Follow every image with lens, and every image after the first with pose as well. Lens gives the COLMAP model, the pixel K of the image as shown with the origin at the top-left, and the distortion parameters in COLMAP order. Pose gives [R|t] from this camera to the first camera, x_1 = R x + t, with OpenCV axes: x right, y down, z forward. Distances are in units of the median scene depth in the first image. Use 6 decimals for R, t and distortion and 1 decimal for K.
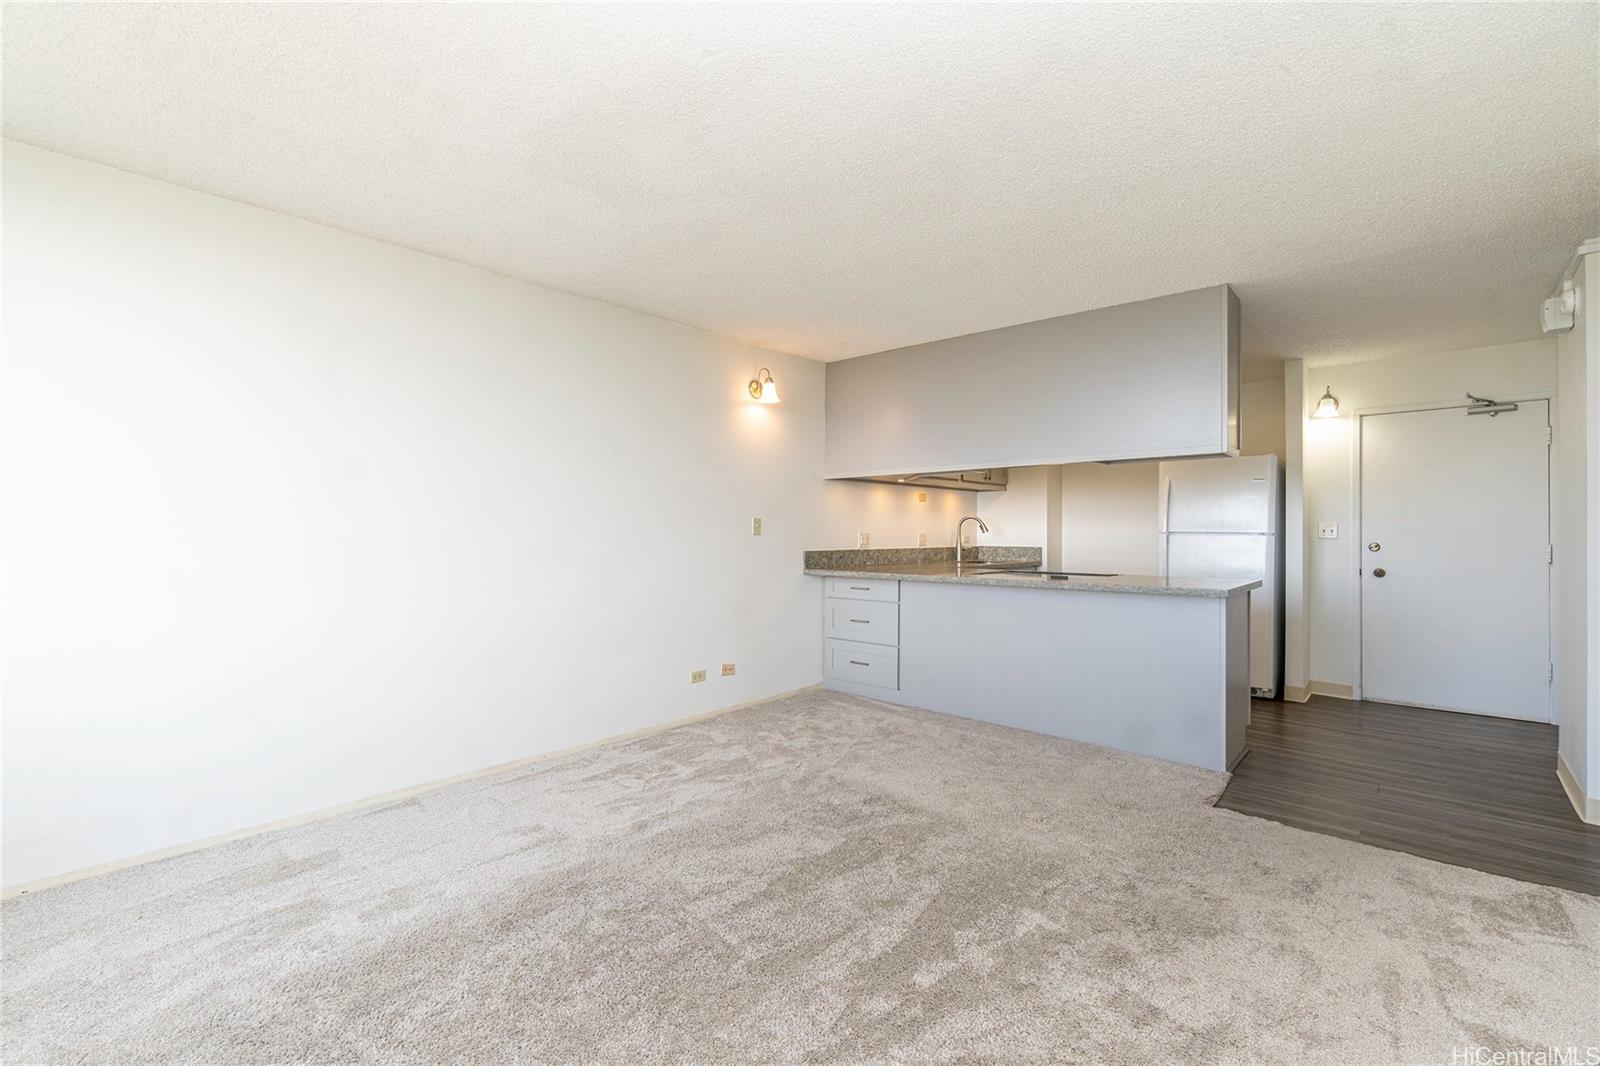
lens RADIAL K [[689.6, 0, 738.4], [0, 689.6, 529.8], [0, 0, 1]] dist [0.009614, 0.001129]
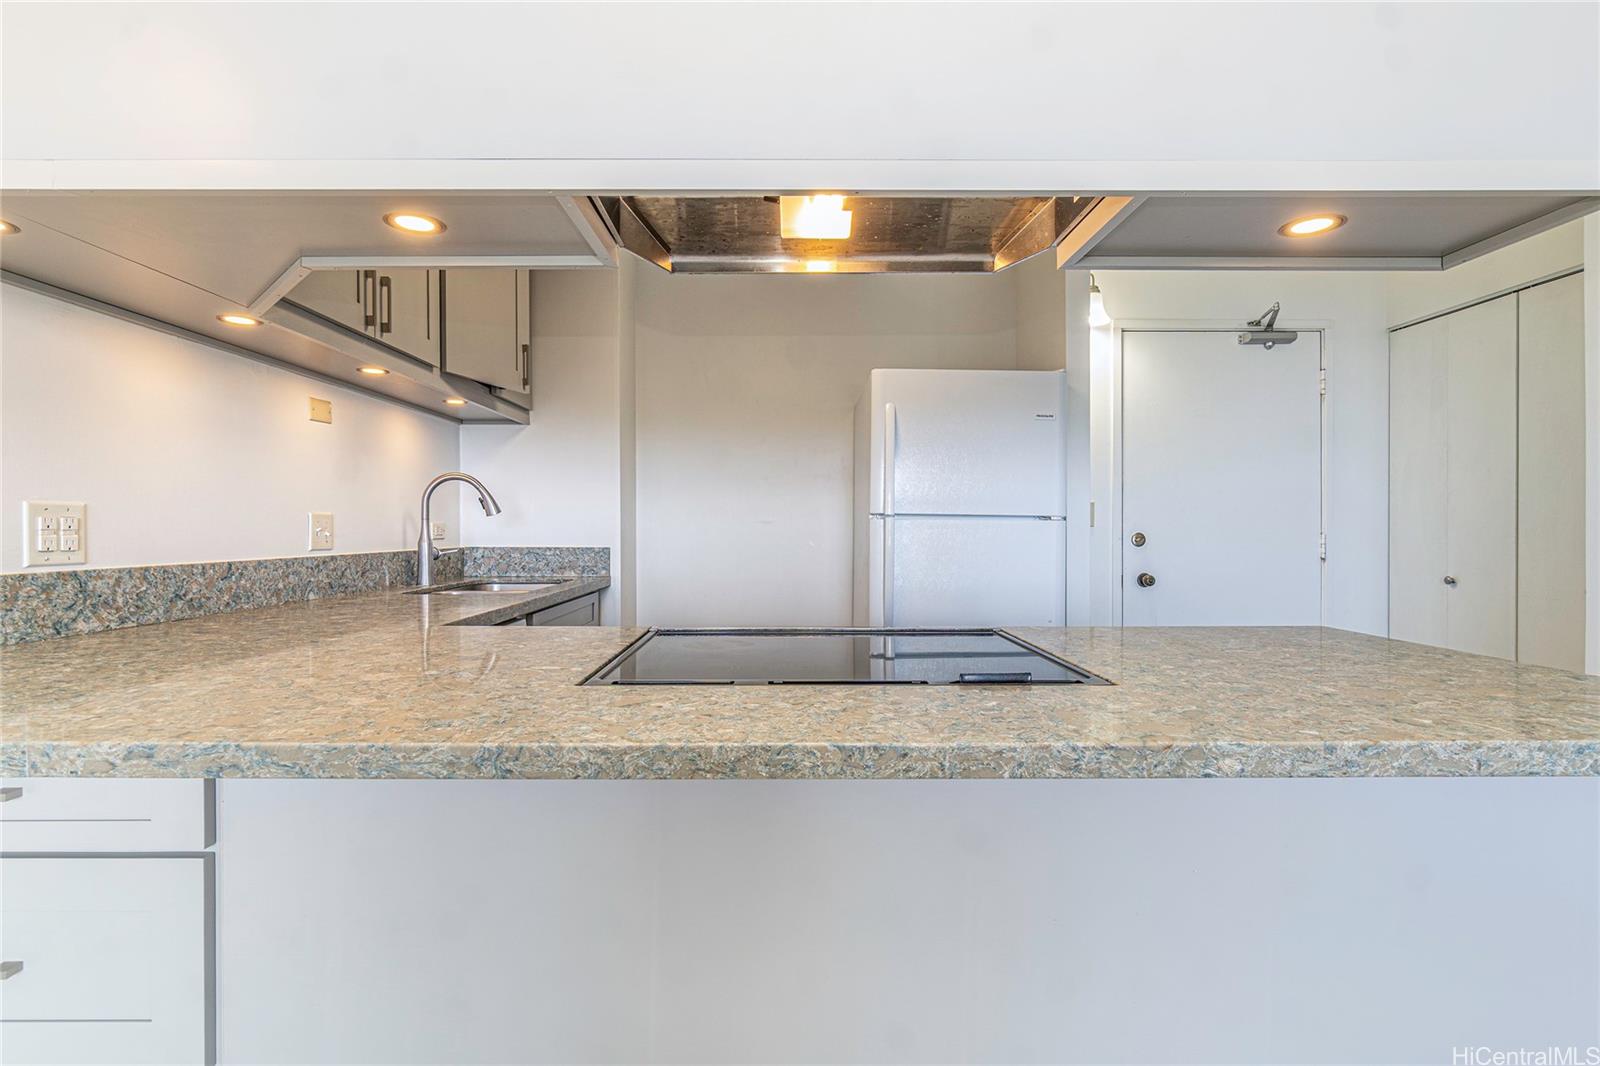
lens RADIAL K [[796.1, 0, 822.8], [0, 796.1, 530.7], [0, 0, 1]] dist [-0.007891, 0.000780]
pose [[0.667655, -0.002893, 0.744465, 0.168802], [-0.004358, 0.999960, 0.007795, 0.011082], [-0.744458, -0.008449, 0.667616, 0.666608]]
